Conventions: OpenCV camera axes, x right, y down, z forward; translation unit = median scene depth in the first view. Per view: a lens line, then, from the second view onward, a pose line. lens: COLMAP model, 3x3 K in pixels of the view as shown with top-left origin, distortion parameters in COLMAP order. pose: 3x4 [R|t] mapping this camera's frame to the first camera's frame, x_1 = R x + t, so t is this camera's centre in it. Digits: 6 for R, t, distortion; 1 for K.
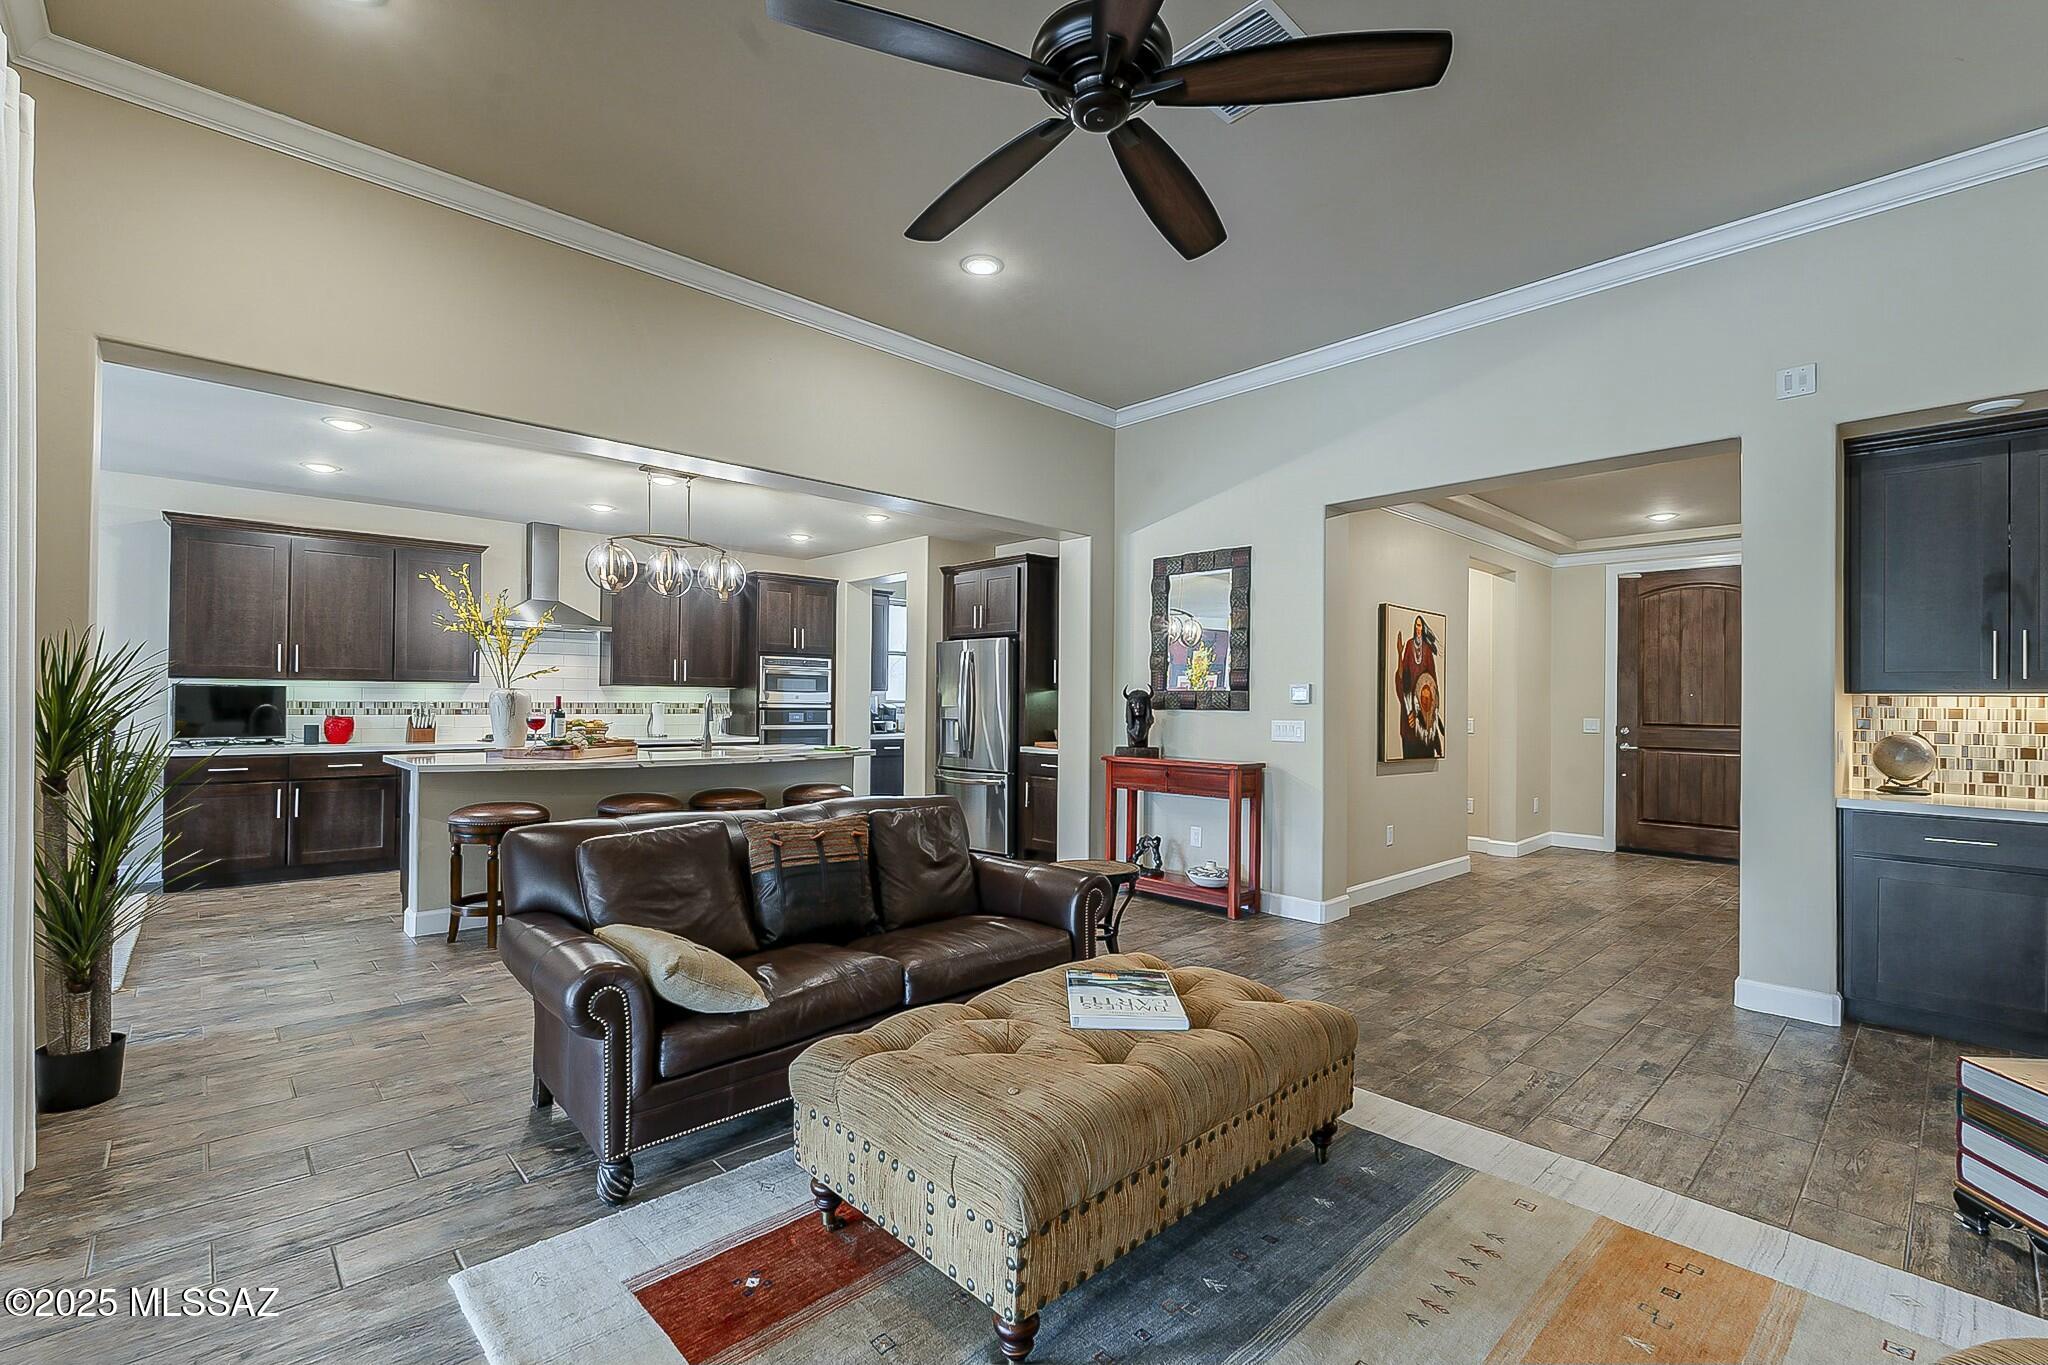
lens RADIAL K [[902.8, 0, 1022.2], [0, 902.8, 693.6], [0, 0, 1]] dist [-0.001920, 0.000055]
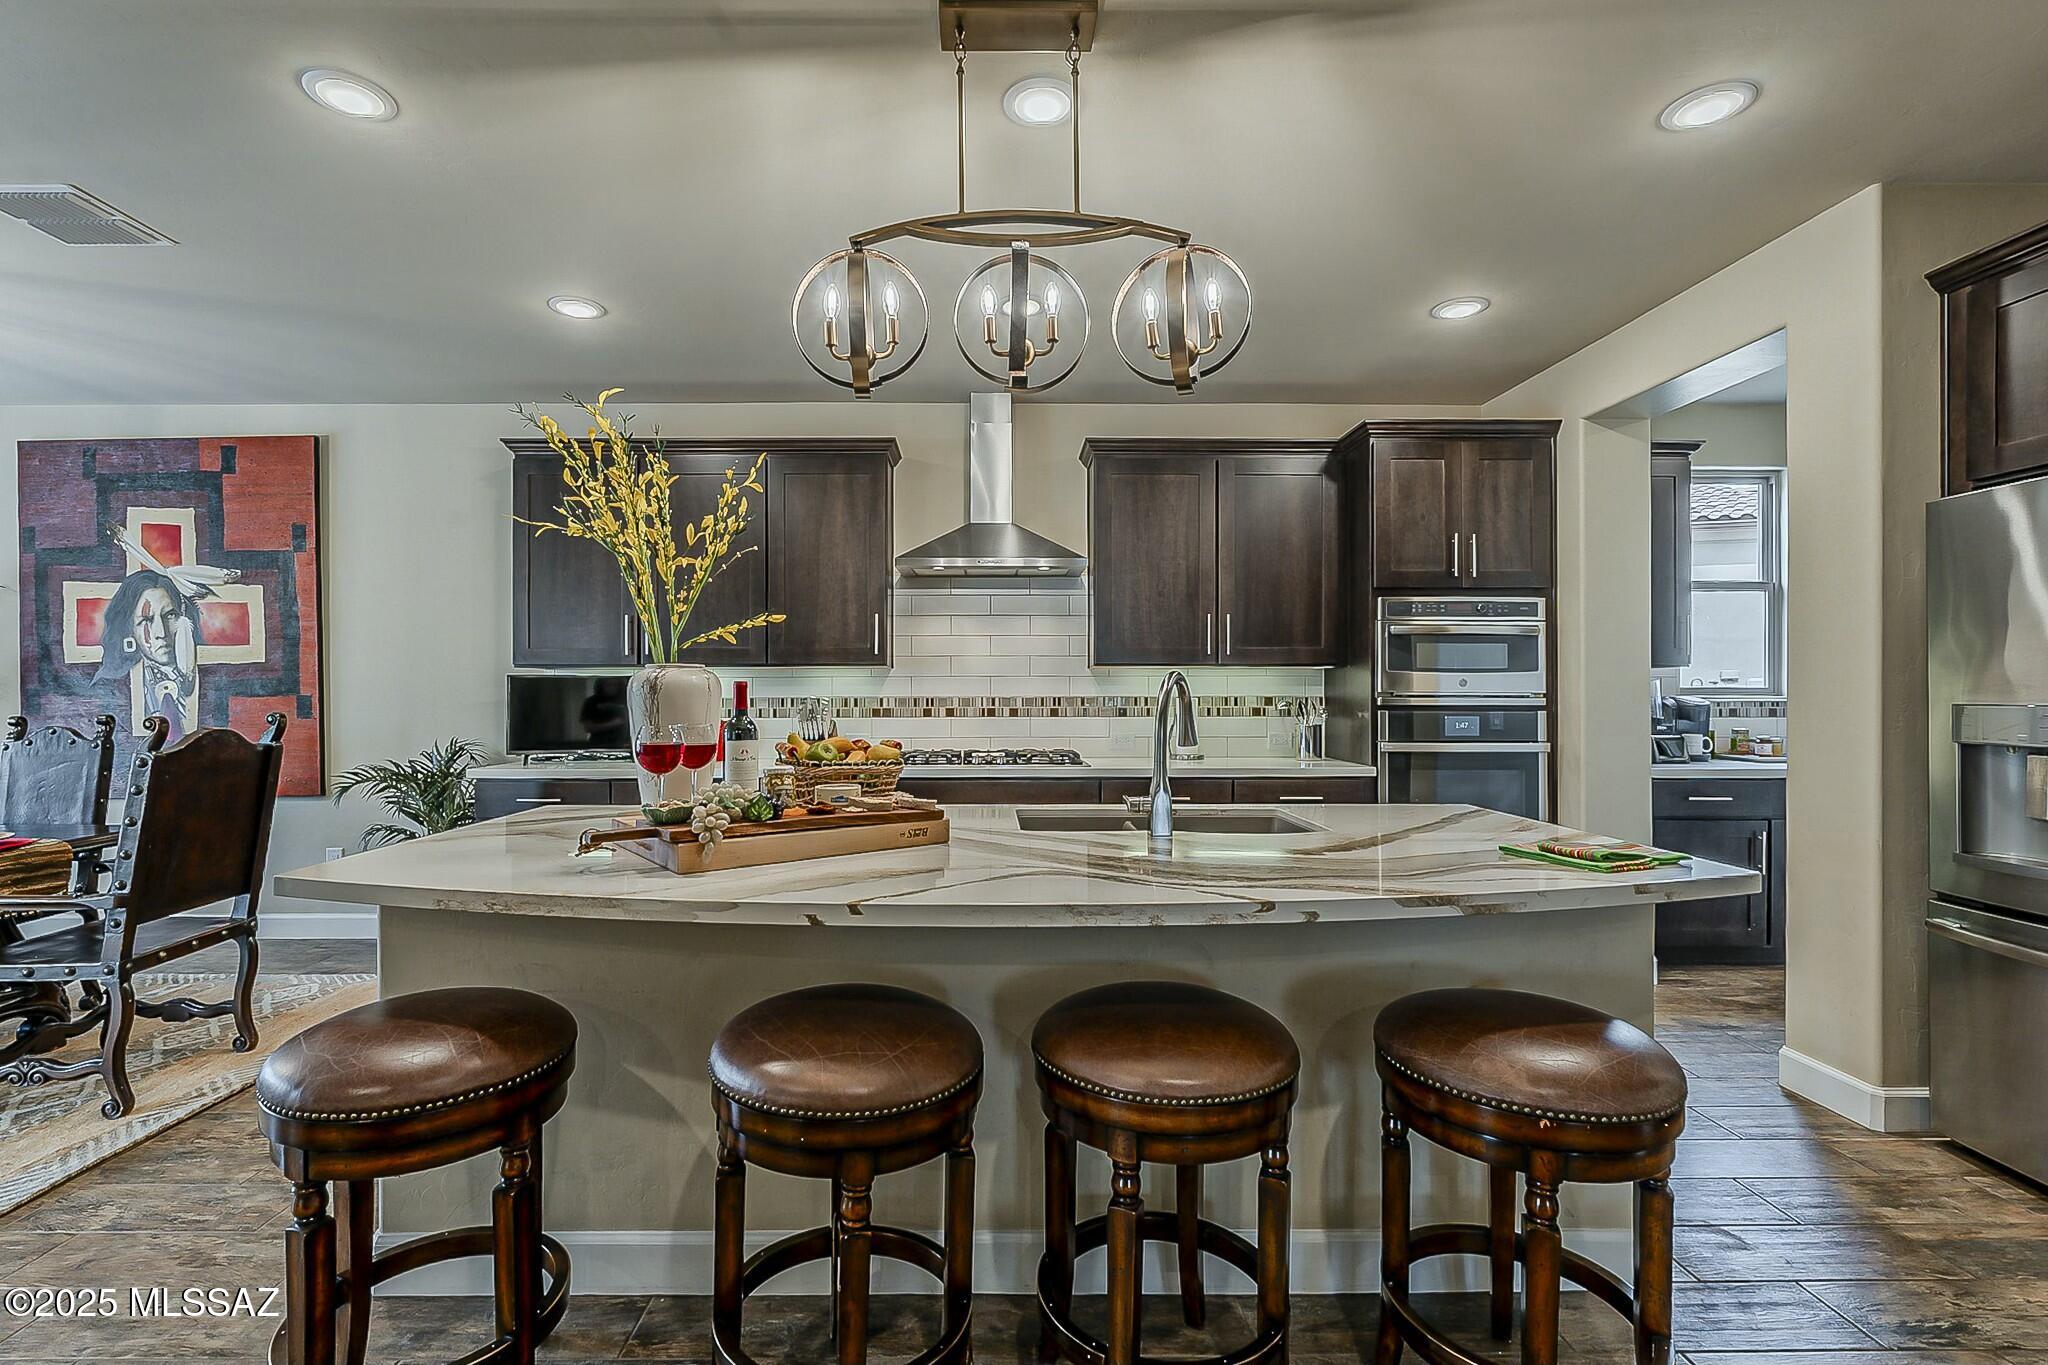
lens RADIAL K [[902.8, 0, 1014.7], [0, 902.8, 698.7], [0, 0, 1]] dist [-0.001920, 0.000055]
pose [[0.744039, -0.003149, -0.668129, -0.134532], [0.014199, 0.999838, 0.011100, 0.004658], [0.667986, -0.017745, 0.743963, 0.606162]]
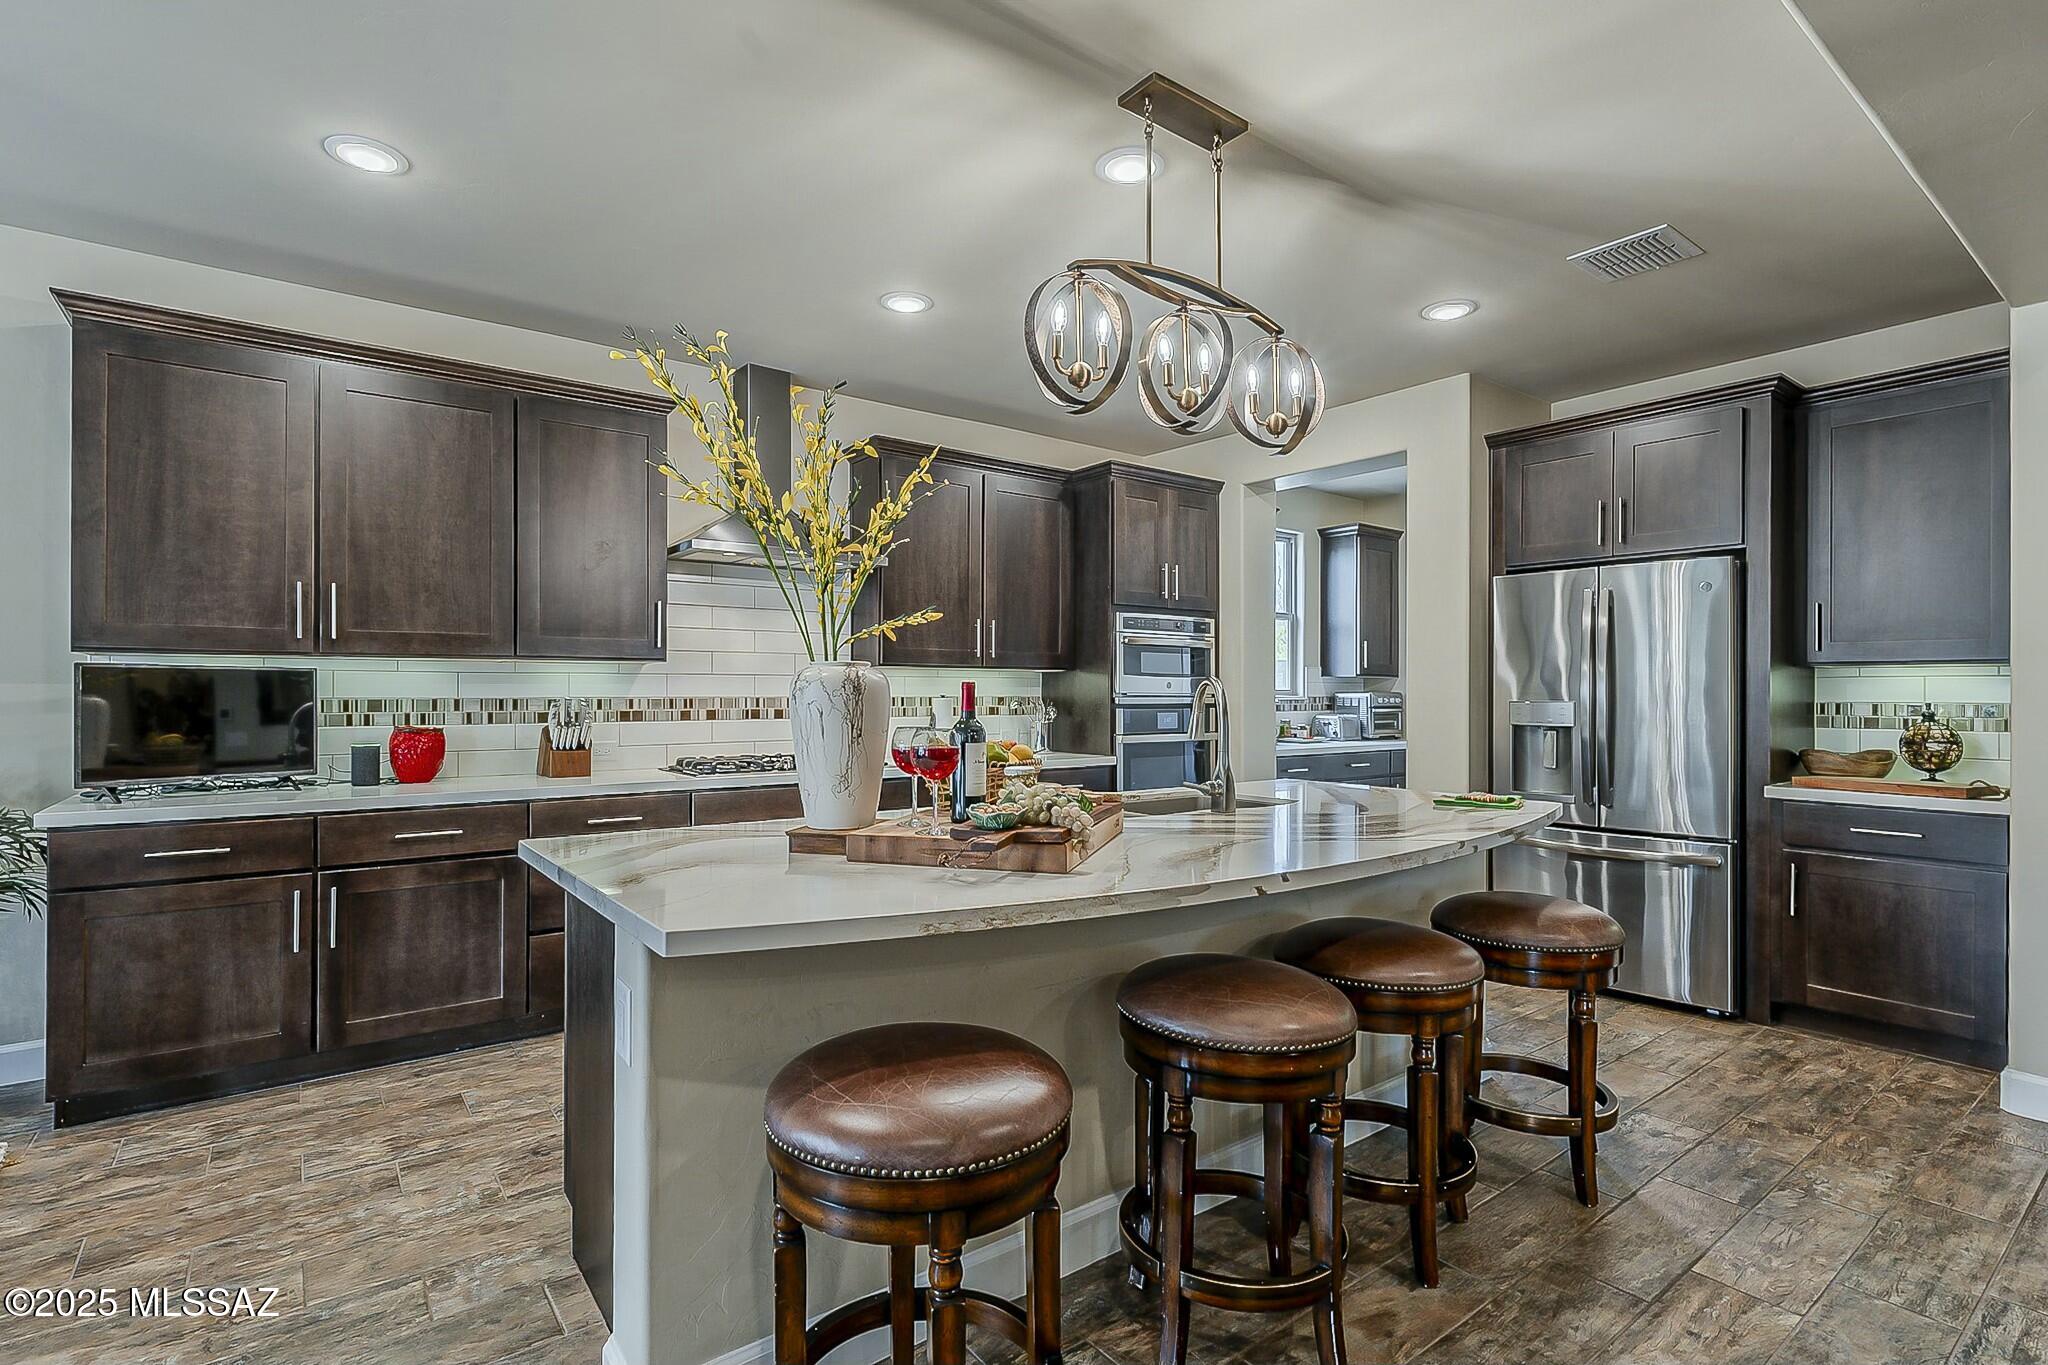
lens RADIAL K [[959.6, 0, 1003.8], [0, 959.6, 692.0], [0, 0, 1]] dist [-0.000551, 0.000806]
pose [[0.994141, -0.005220, -0.107963, -0.348210], [0.006419, 0.999922, 0.010755, 0.001153], [0.107899, -0.011385, 0.994097, 0.468415]]
